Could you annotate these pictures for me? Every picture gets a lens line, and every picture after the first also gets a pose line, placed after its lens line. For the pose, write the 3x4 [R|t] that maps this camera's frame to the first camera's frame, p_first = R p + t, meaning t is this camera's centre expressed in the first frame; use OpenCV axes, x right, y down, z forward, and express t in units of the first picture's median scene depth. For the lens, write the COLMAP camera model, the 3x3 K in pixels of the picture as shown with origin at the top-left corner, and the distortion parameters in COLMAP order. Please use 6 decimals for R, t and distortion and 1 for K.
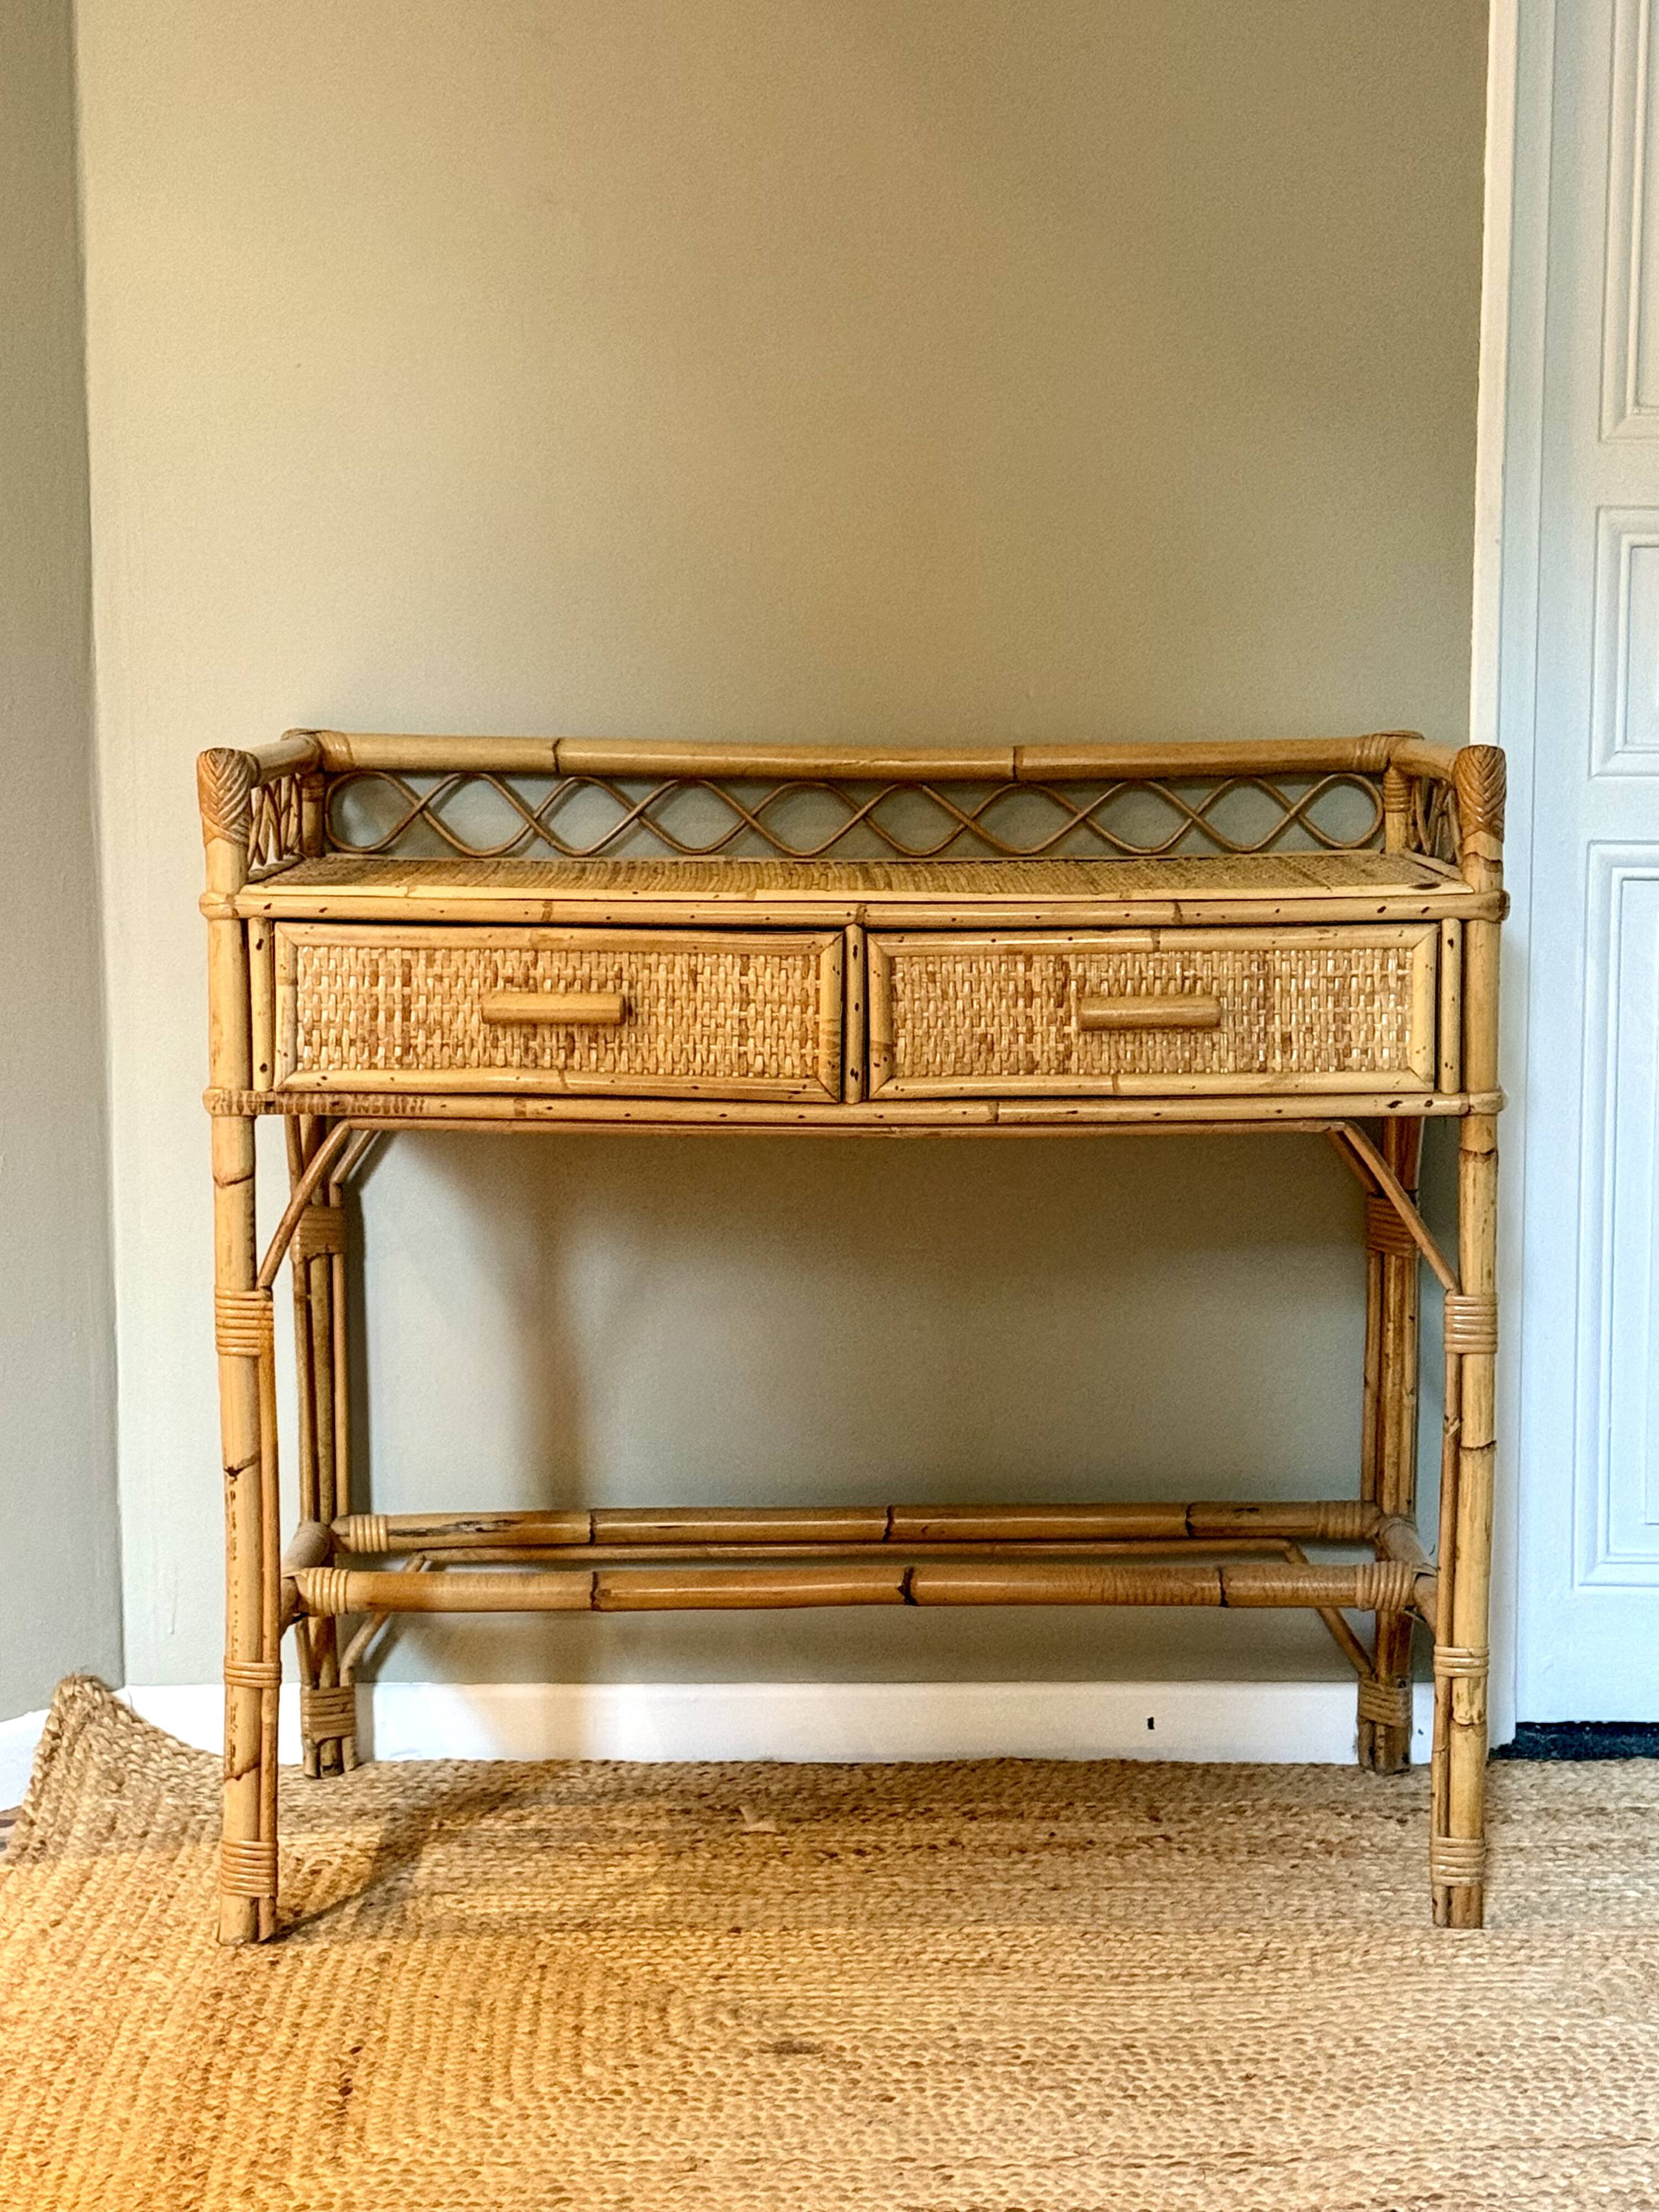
lens RADIAL K [[4187.2, 0, 870.3], [0, 4187.2, 1105.0], [0, 0, 1]] dist [0.100333, 0.294836]
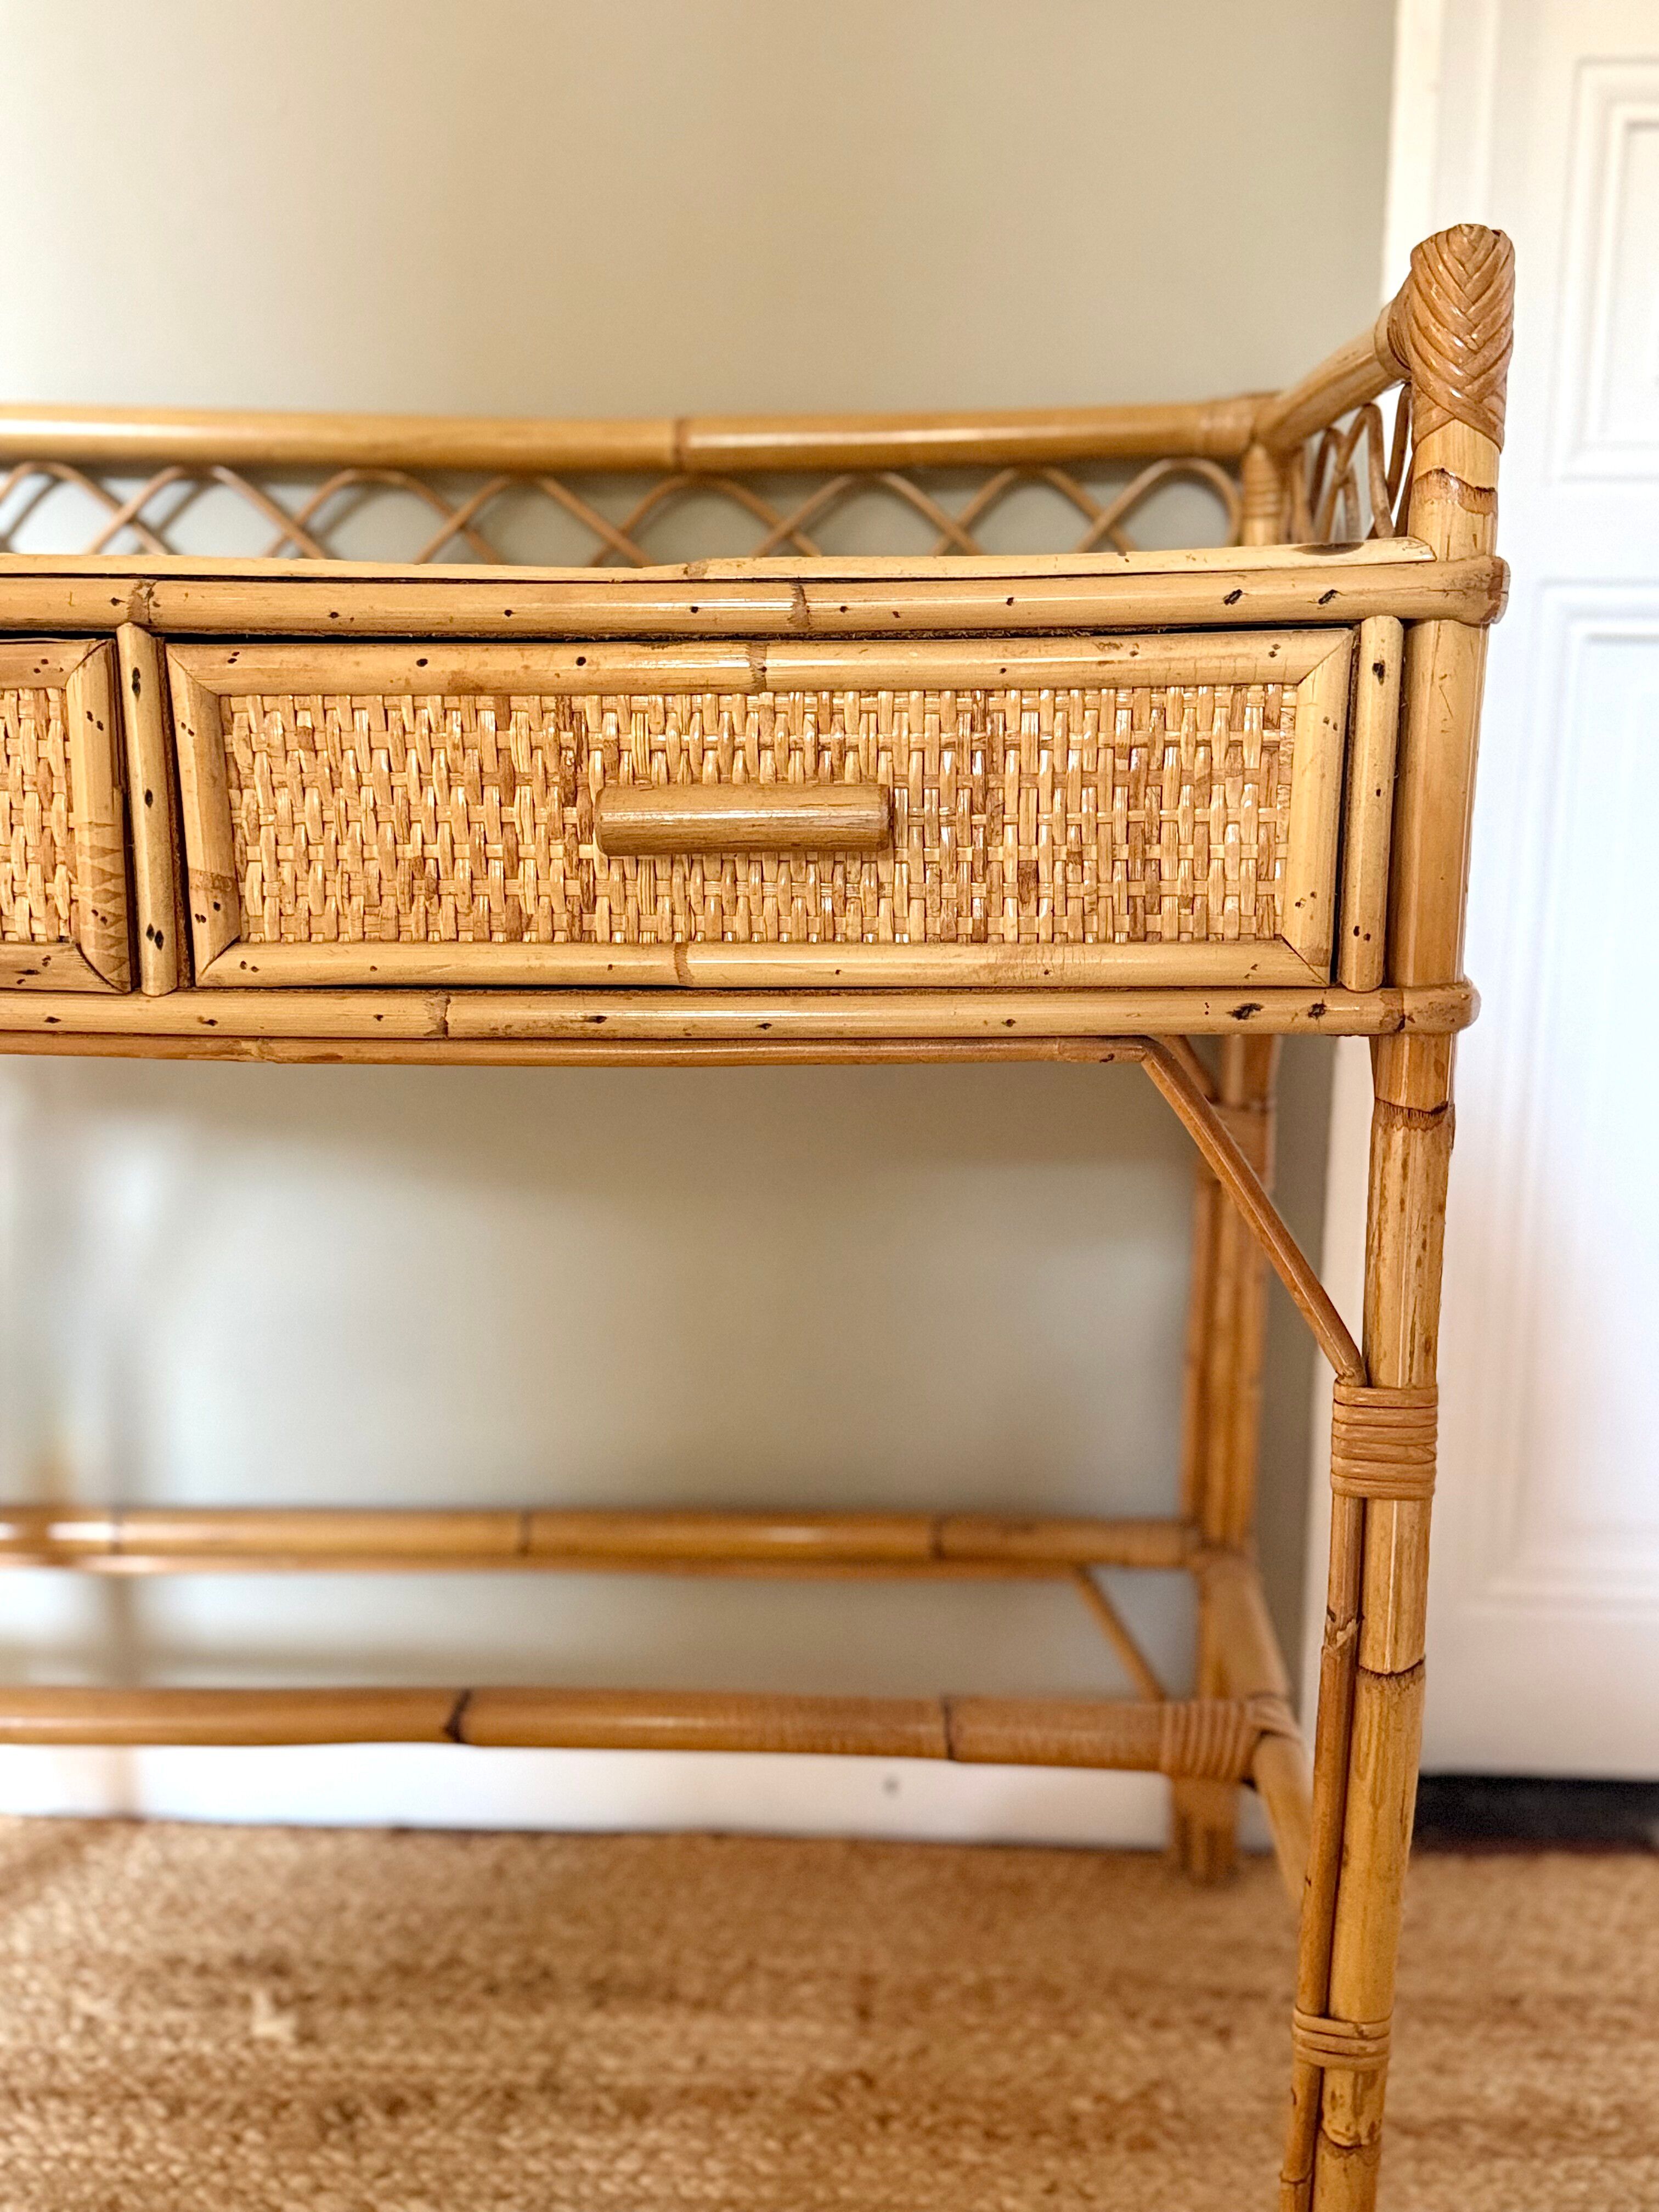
lens RADIAL K [[2093.2, 0, 855.7], [0, 2093.2, 1132.2], [0, 0, 1]] dist [0.167604, -0.342326]
pose [[0.998584, 0.014930, -0.051056, 0.092202], [-0.009184, 0.993779, 0.110994, -0.012946], [0.052395, -0.110368, 0.992509, 0.751998]]
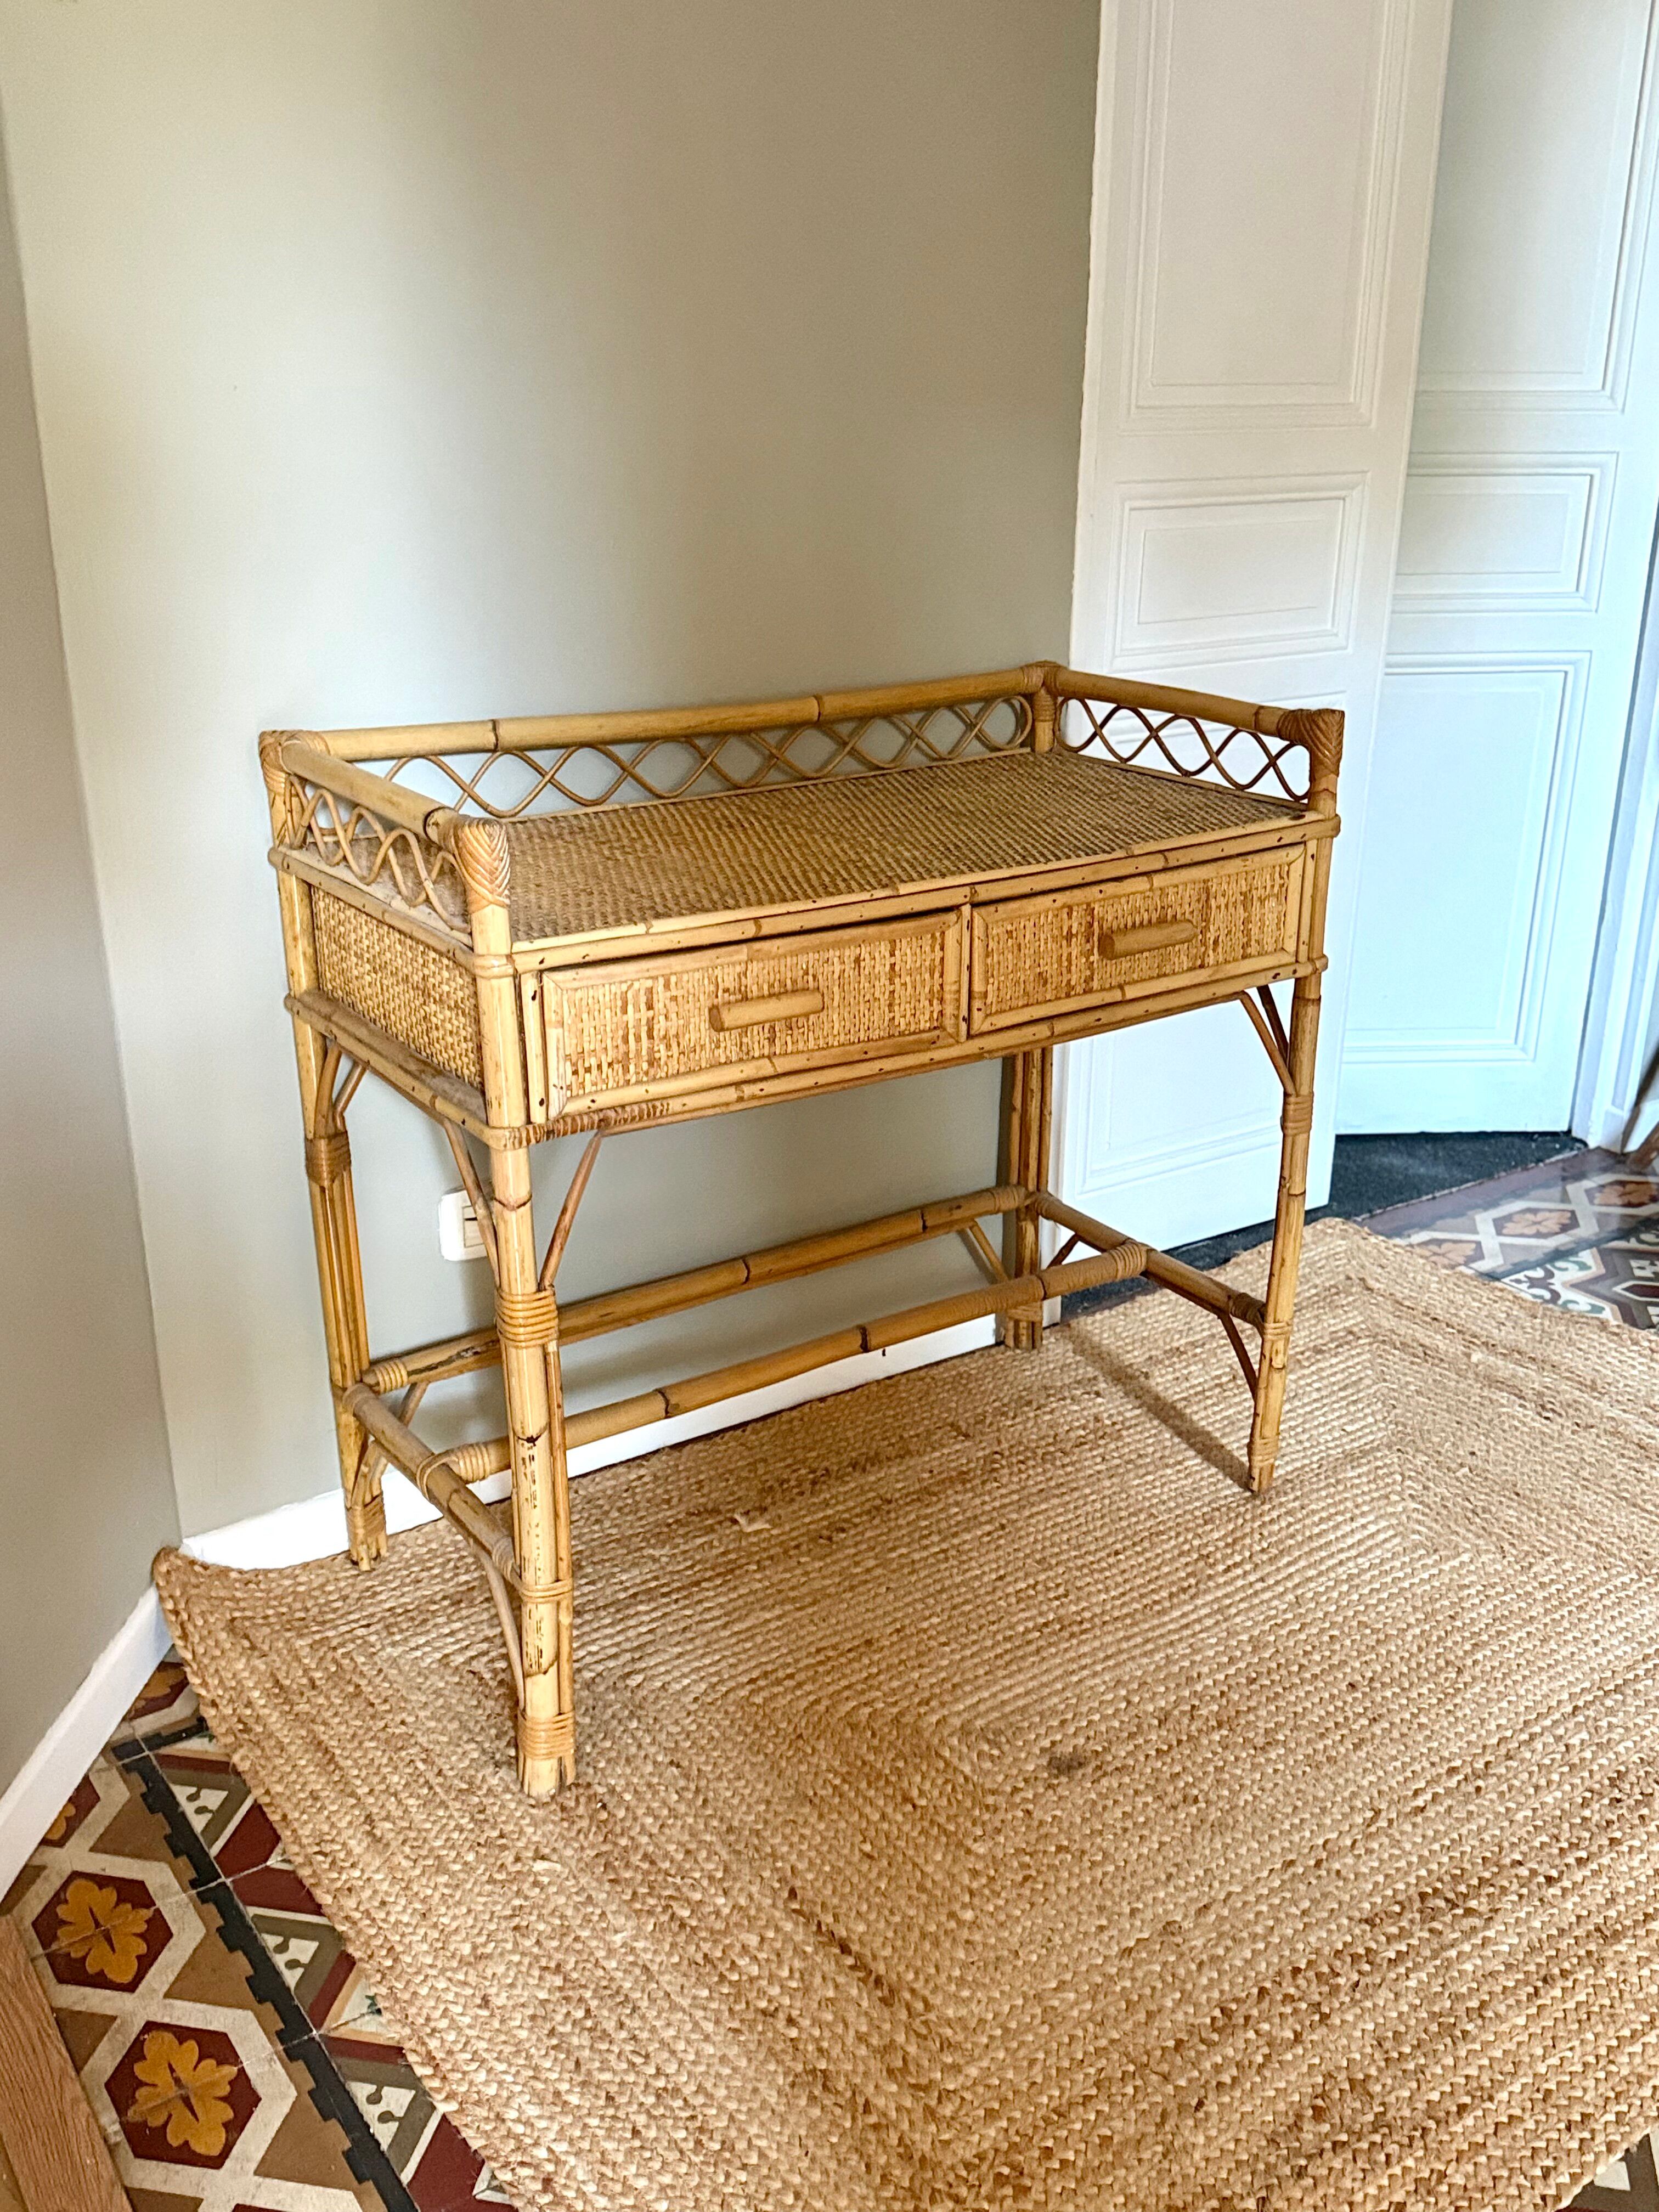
lens RADIAL K [[2081.2, 0, 850.8], [0, 2081.2, 1109.4], [0, 0, 1]] dist [0.164501, -0.356279]
pose [[0.831627, -0.187957, 0.522560, -0.366117], [0.062069, 0.966546, 0.248872, -0.139679], [-0.551856, -0.174534, 0.815471, 0.501853]]
